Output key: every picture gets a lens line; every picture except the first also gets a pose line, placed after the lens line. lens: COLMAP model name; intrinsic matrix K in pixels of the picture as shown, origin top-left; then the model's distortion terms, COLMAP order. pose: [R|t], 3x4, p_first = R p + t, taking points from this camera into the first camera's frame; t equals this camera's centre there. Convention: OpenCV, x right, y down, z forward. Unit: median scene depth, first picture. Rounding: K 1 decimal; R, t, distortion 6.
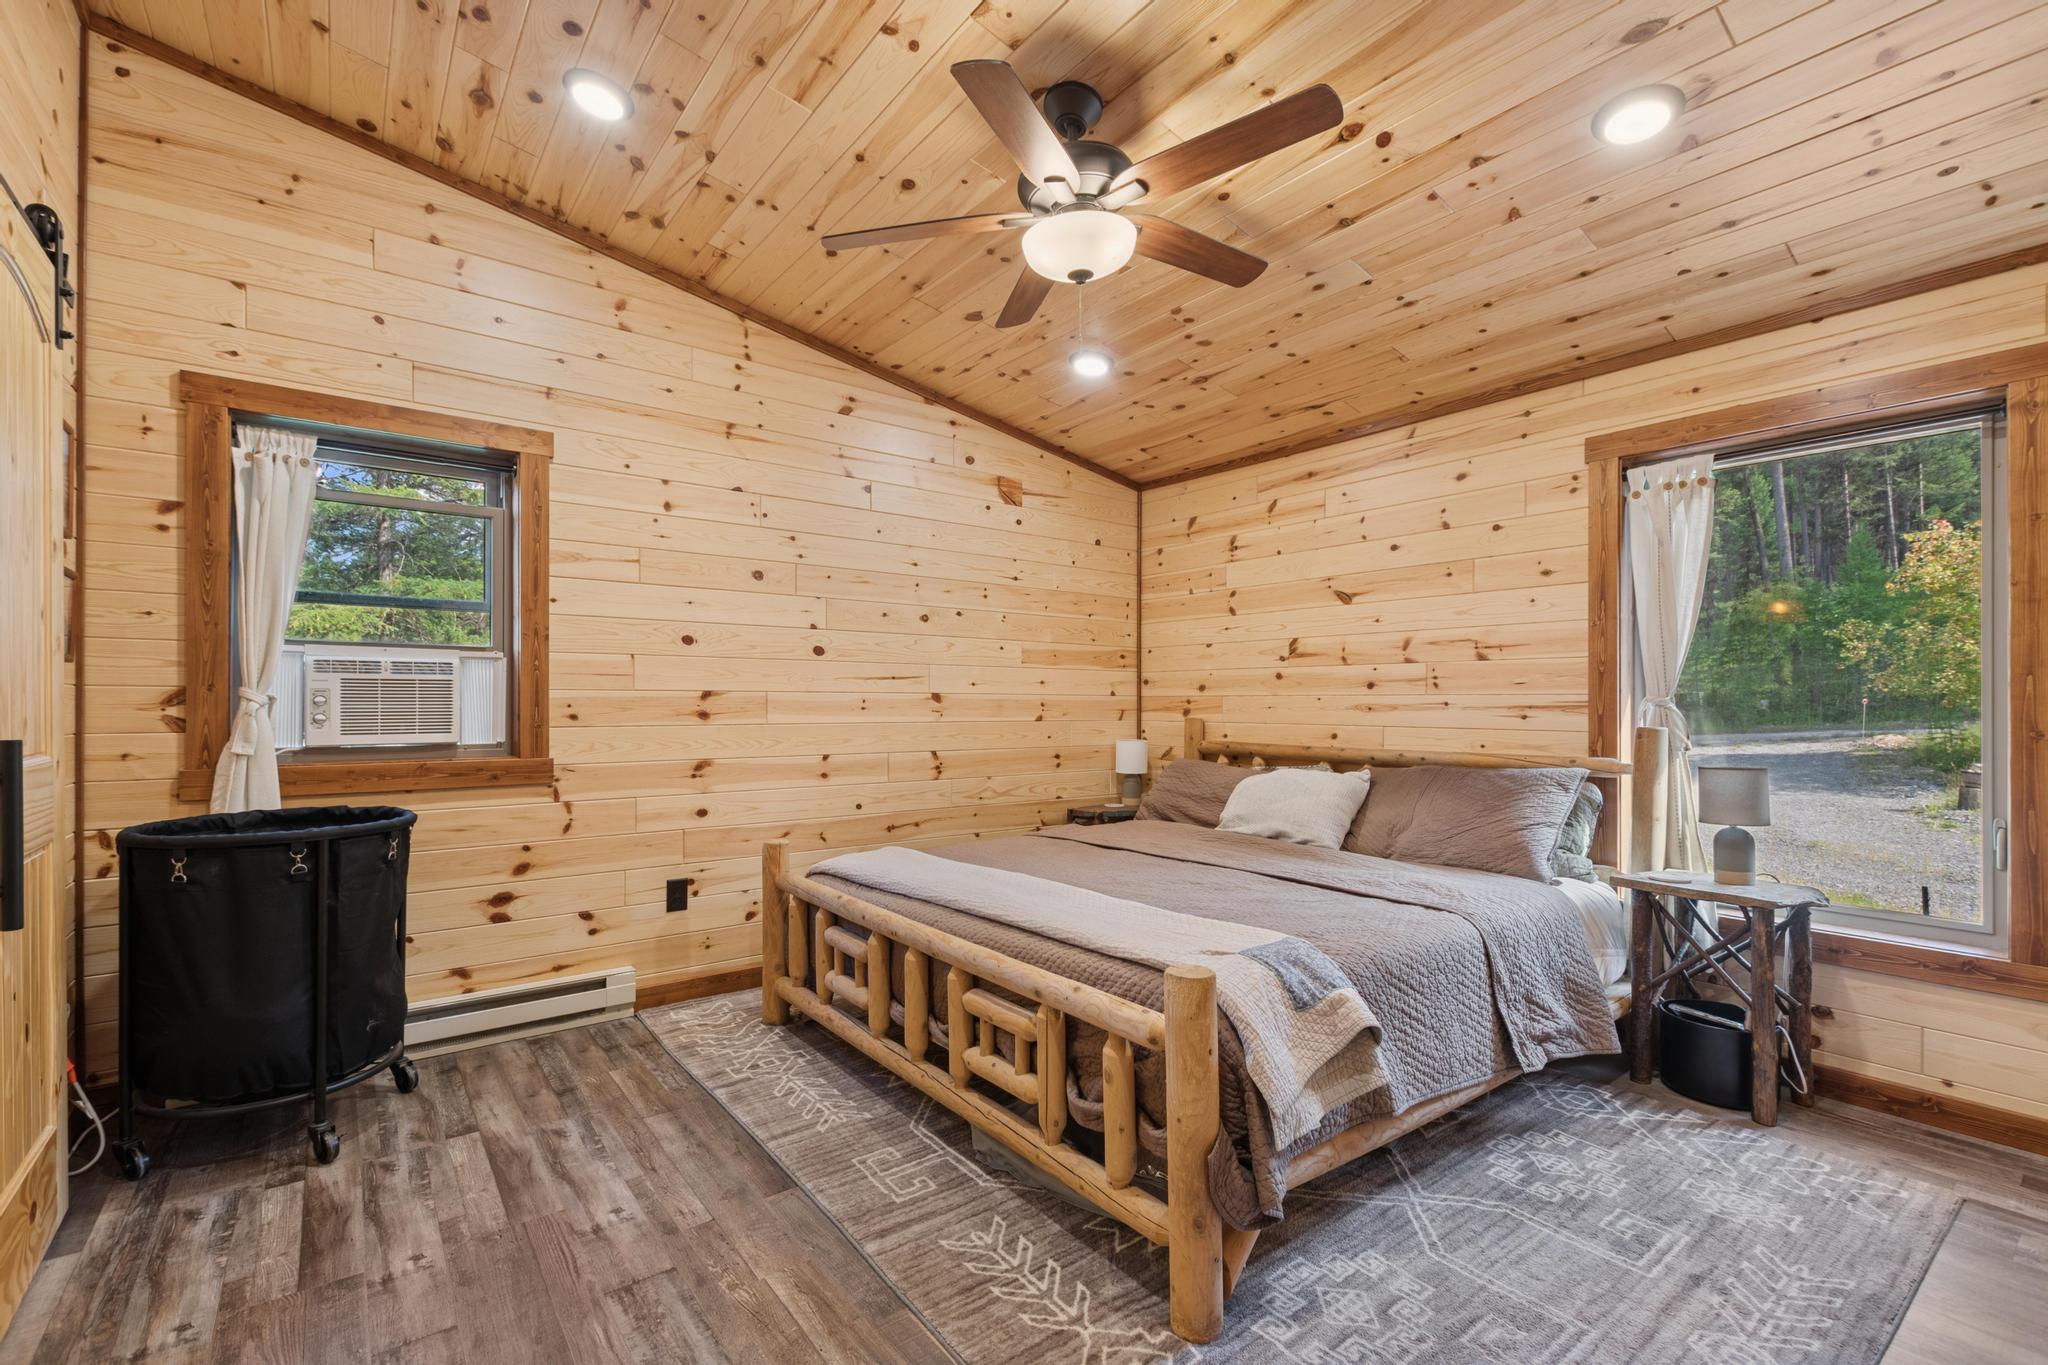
lens RADIAL K [[888.0, 0, 1028.3], [0, 888.0, 697.8], [0, 0, 1]] dist [0.003581, -0.000688]
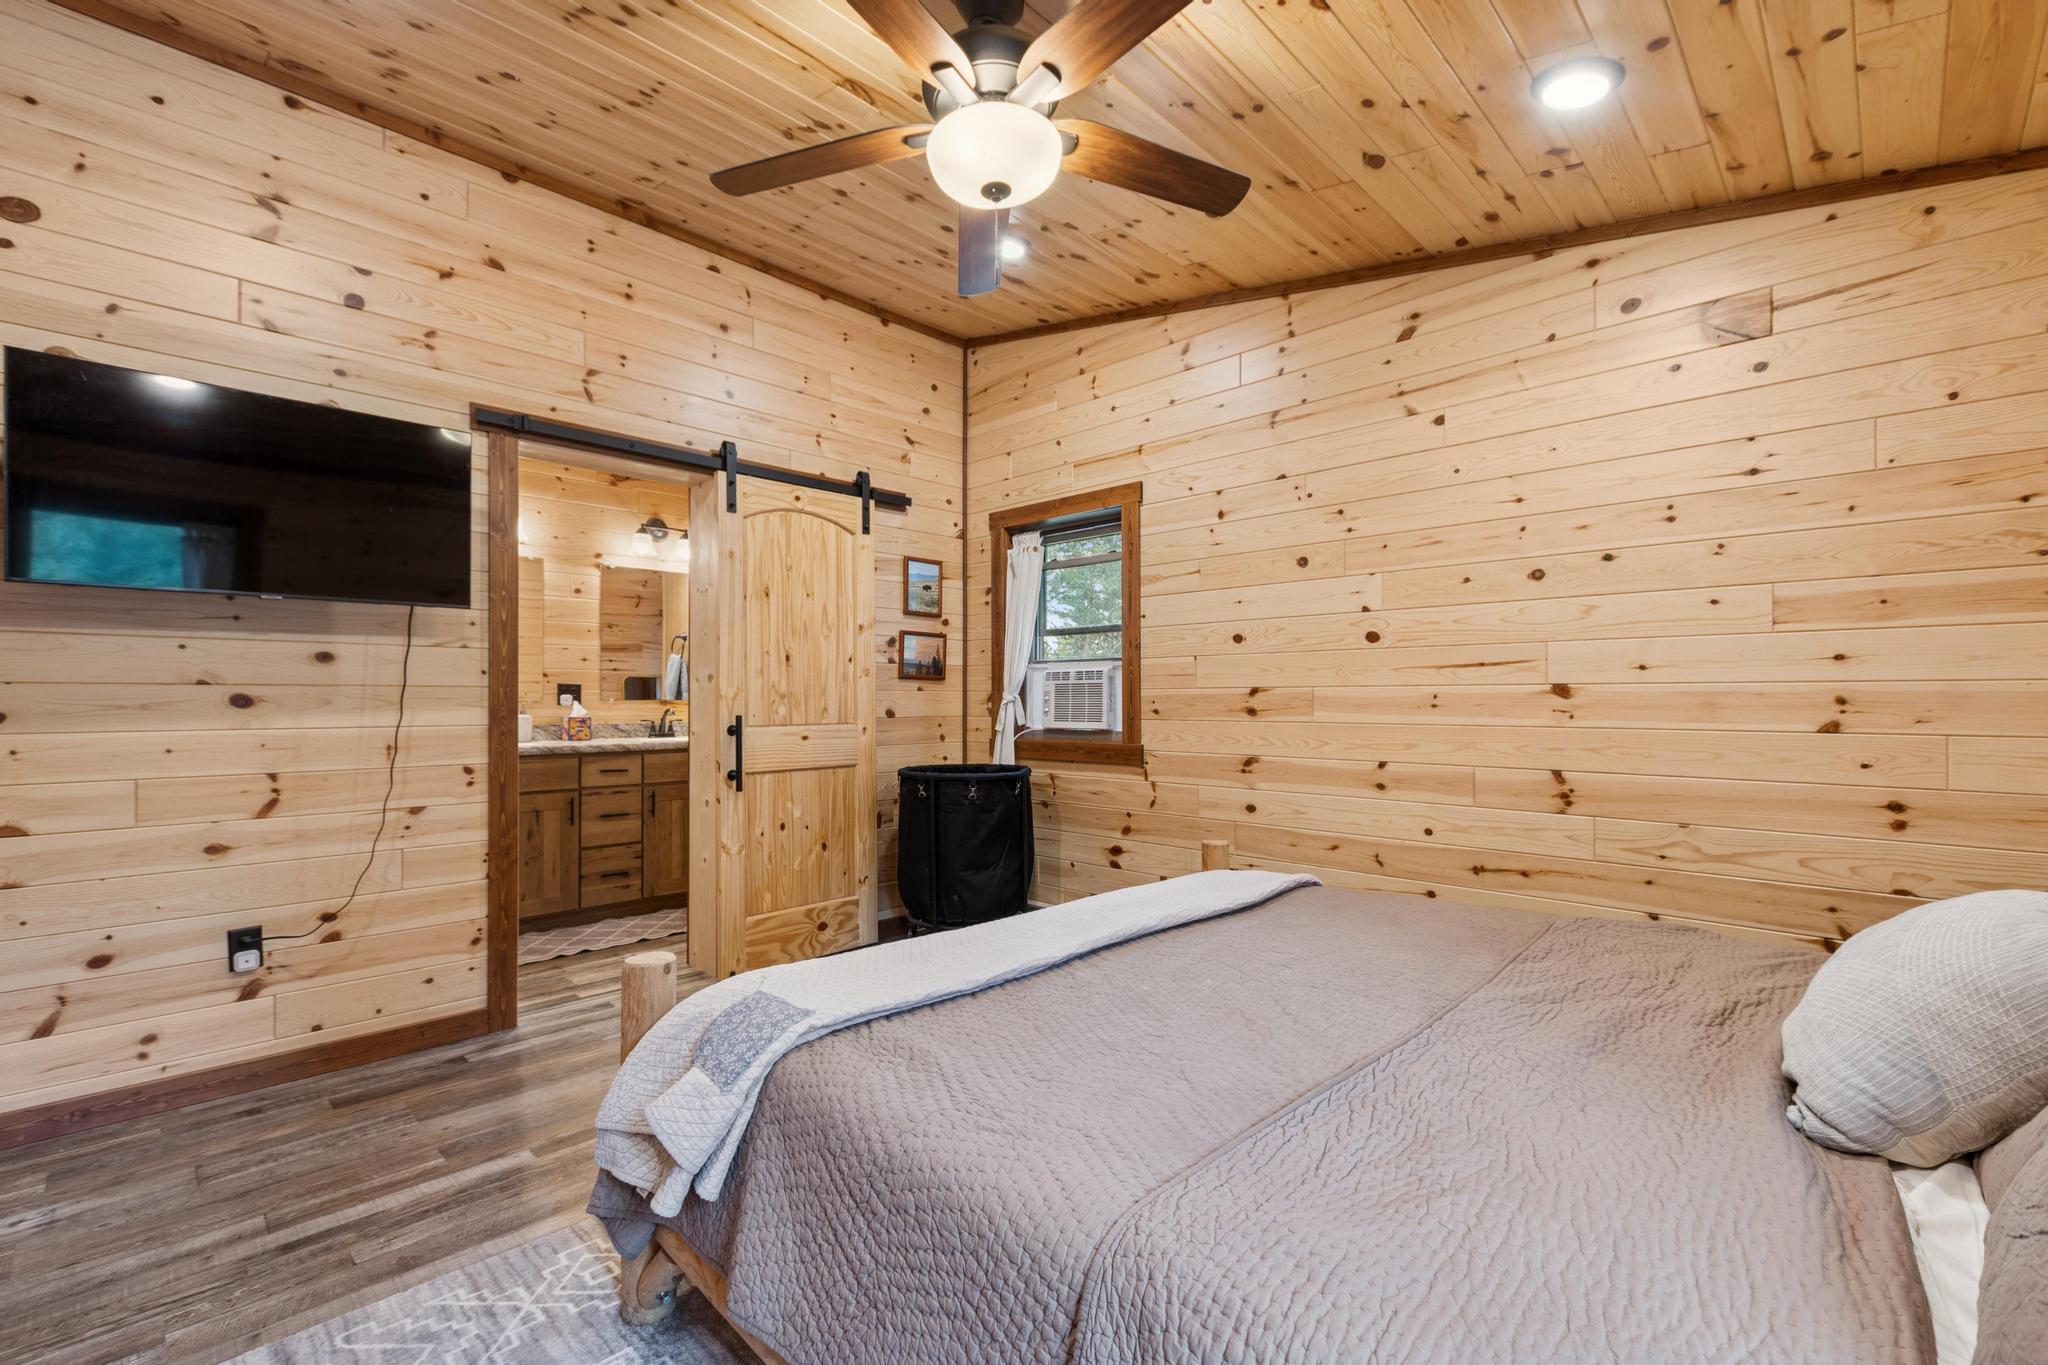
lens RADIAL K [[888.0, 0, 1028.3], [0, 888.0, 697.8], [0, 0, 1]] dist [0.003581, -0.000688]
pose [[0.134612, -0.009450, -0.990853, 0.598962], [0.002486, 0.999955, -0.009199, 0.012418], [0.990895, -0.001225, 0.134629, 0.613136]]
